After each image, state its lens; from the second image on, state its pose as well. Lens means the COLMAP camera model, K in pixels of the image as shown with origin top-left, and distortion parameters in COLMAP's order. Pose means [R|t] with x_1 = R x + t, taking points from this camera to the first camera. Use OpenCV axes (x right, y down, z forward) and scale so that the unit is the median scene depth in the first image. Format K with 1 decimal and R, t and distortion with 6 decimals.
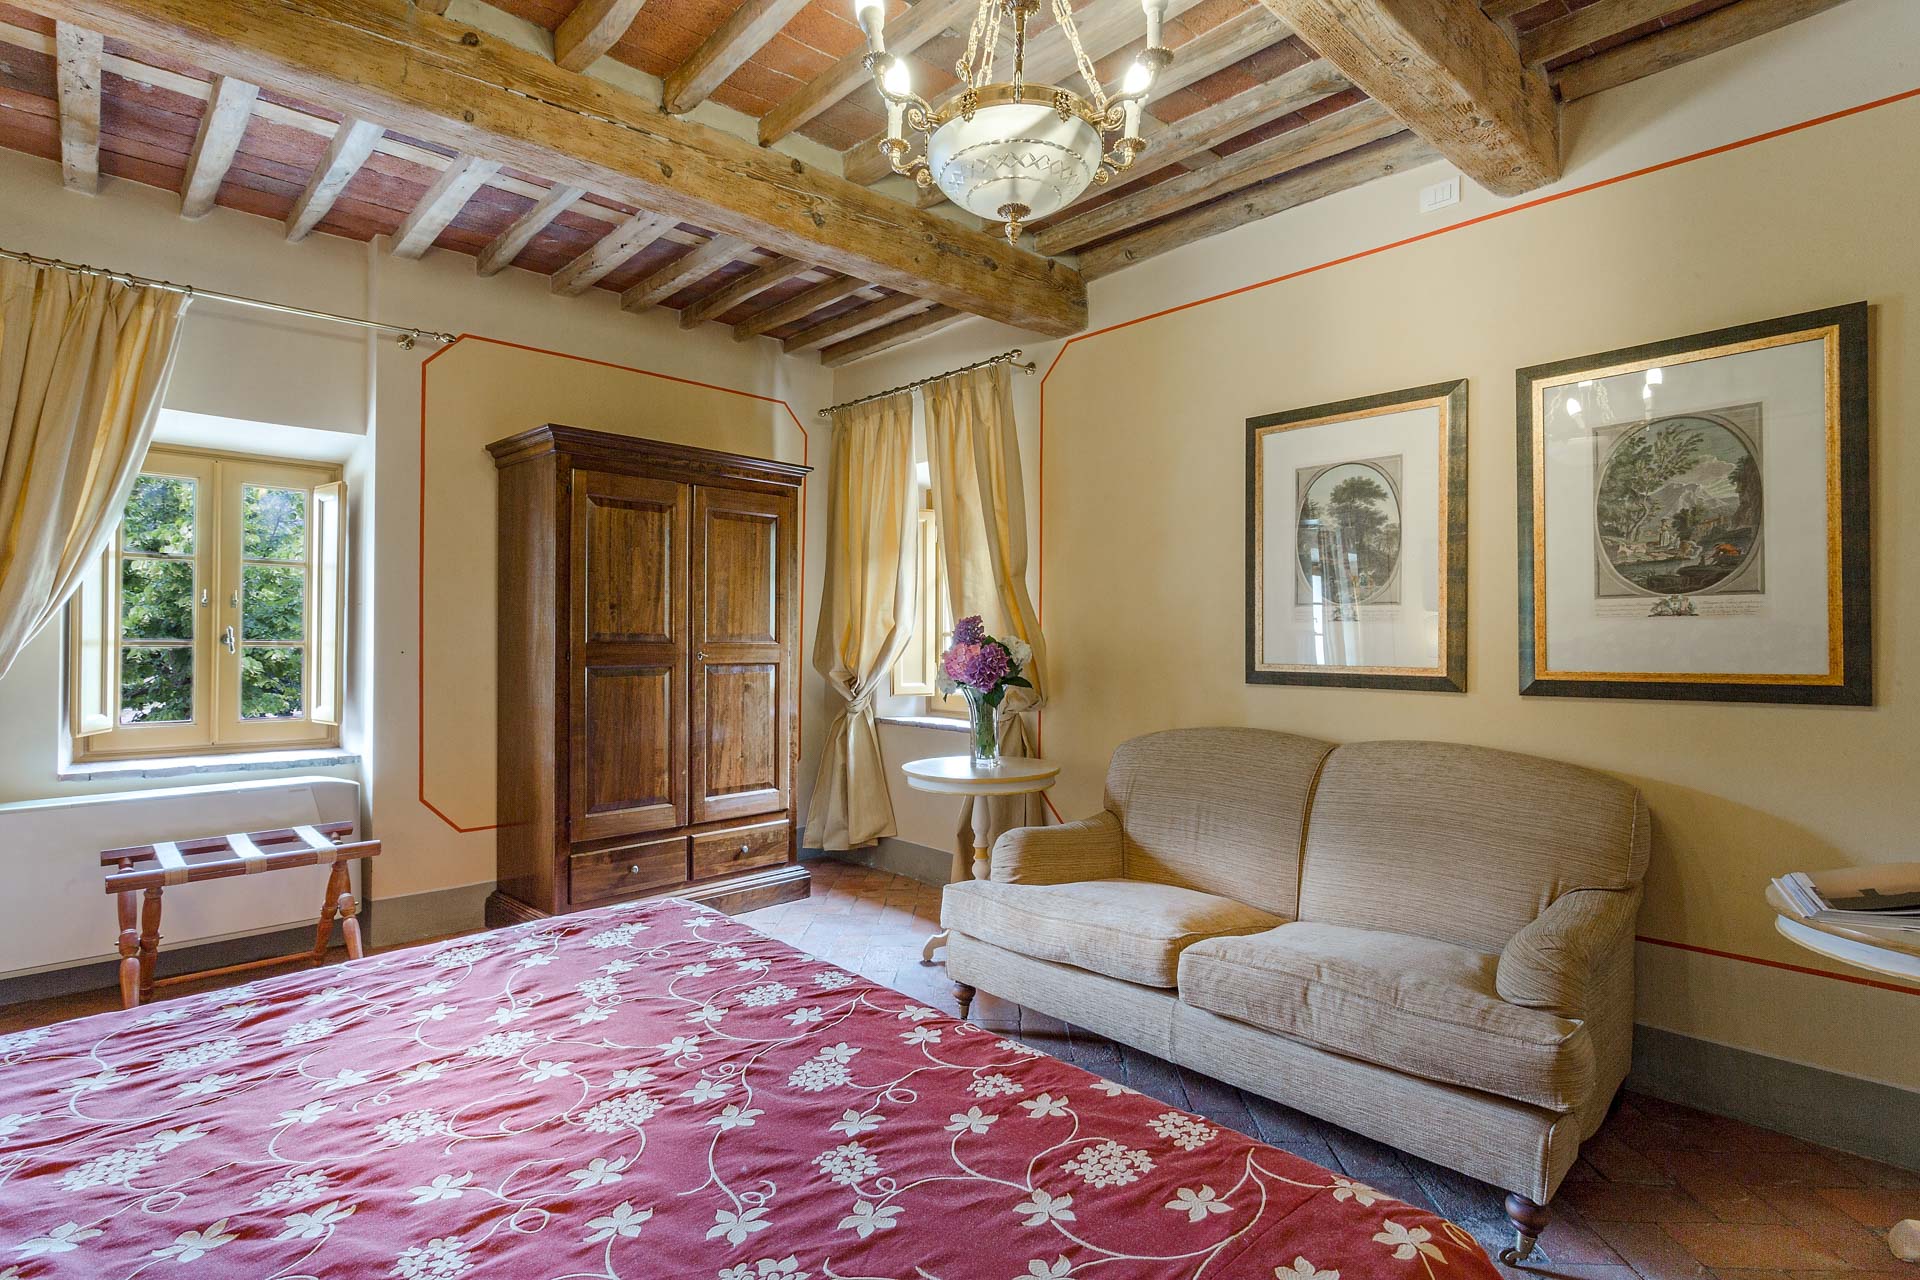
lens RADIAL K [[959.5, 0, 948.6], [0, 959.5, 639.1], [0, 0, 1]] dist [-0.000104, 0.000203]
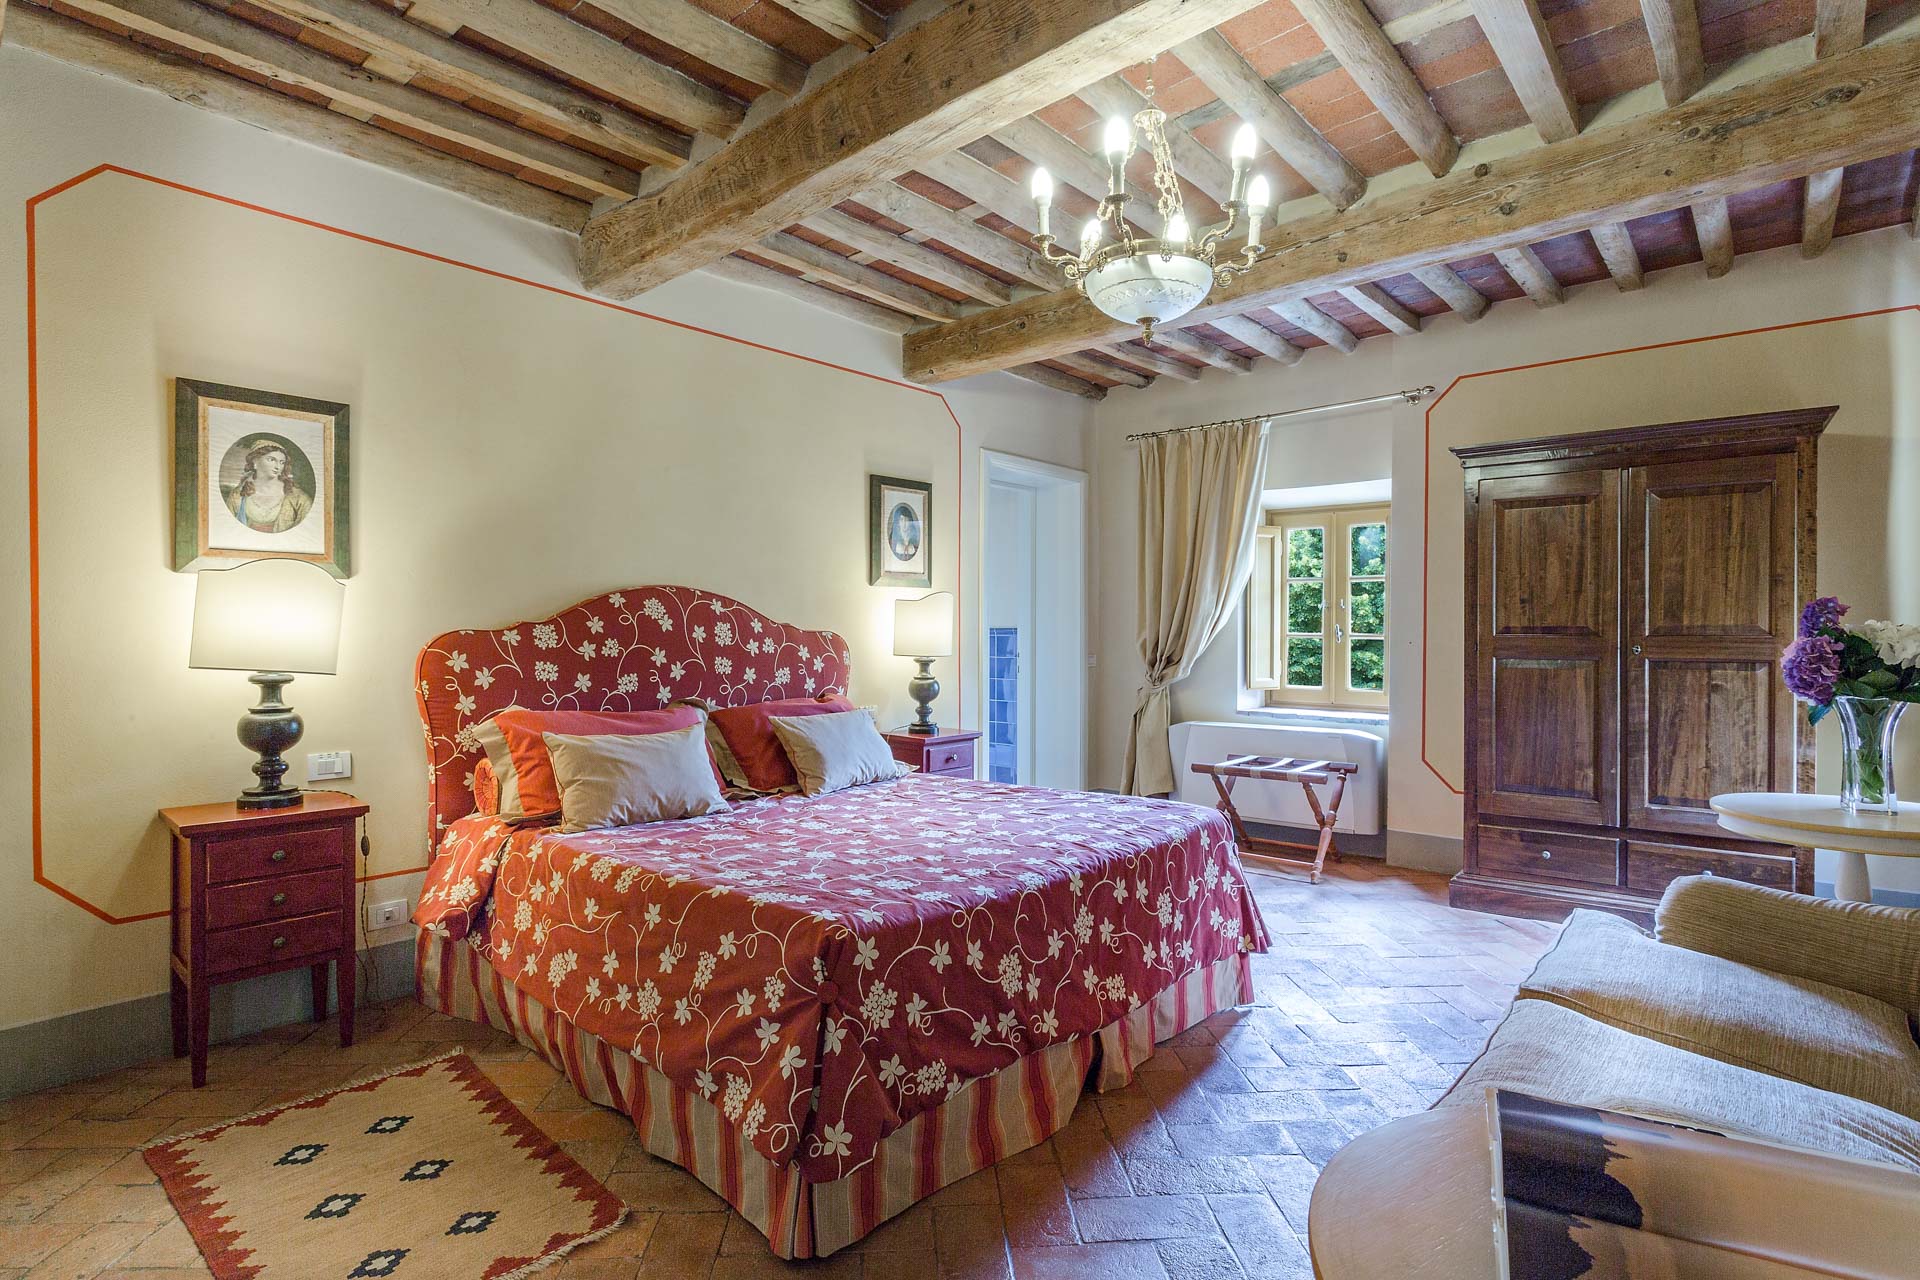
lens RADIAL K [[959.5, 0, 948.6], [0, 959.5, 639.1], [0, 0, 1]] dist [-0.000104, 0.000203]
pose [[0.100035, 0.005866, -0.994967, 0.633935], [0.002563, 0.999978, 0.006153, -0.000388], [0.994981, -0.003165, 0.100018, 0.254876]]
